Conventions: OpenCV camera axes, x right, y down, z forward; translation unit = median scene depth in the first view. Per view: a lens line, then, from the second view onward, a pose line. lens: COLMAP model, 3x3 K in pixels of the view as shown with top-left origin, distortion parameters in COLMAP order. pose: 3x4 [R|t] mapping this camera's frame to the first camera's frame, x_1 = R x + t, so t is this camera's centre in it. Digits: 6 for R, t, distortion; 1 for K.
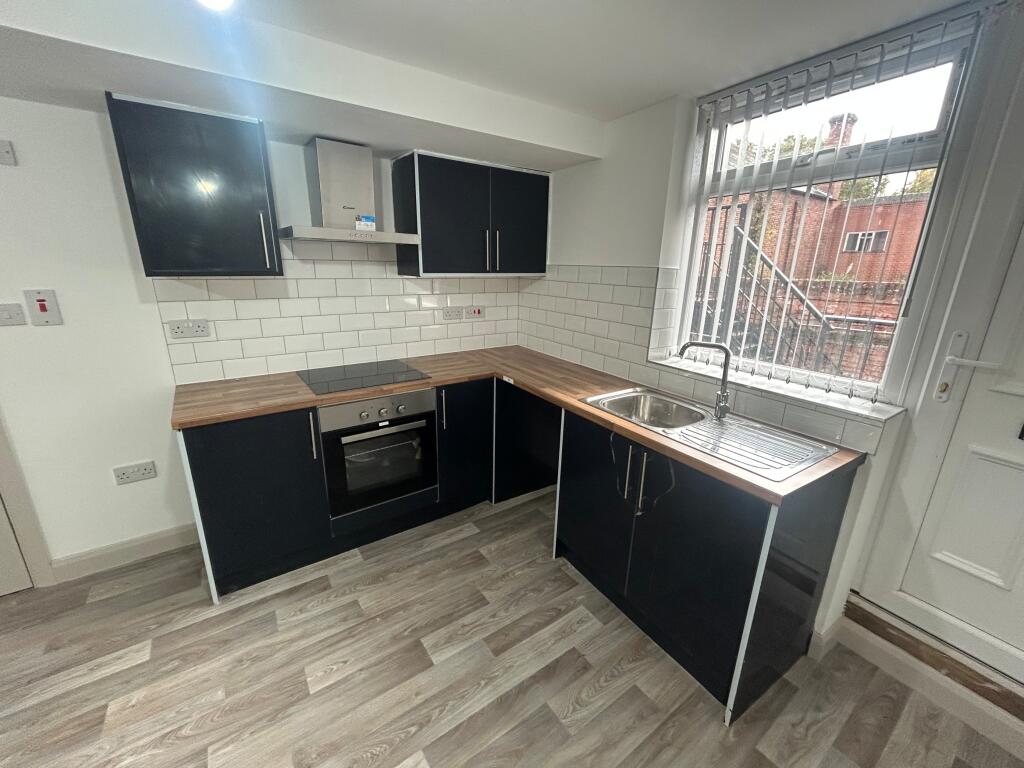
lens RADIAL K [[411.0, 0, 514.8], [0, 411.0, 382.2], [0, 0, 1]] dist [0.001103, 0.000335]
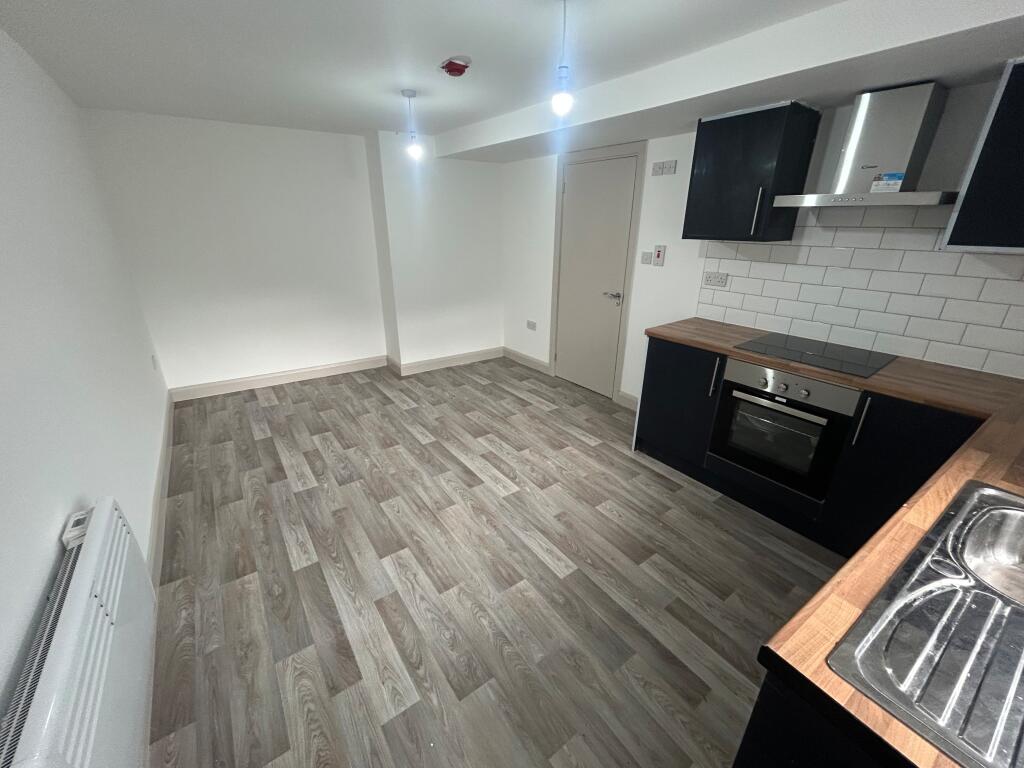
lens RADIAL K [[411.0, 0, 513.3], [0, 411.0, 383.6], [0, 0, 1]] dist [0.001103, 0.000335]
pose [[0.021724, 0.353092, -0.935336, 0.666574], [-0.281275, 0.899927, 0.333192, -0.093517], [0.959381, 0.255848, 0.118865, 0.313889]]
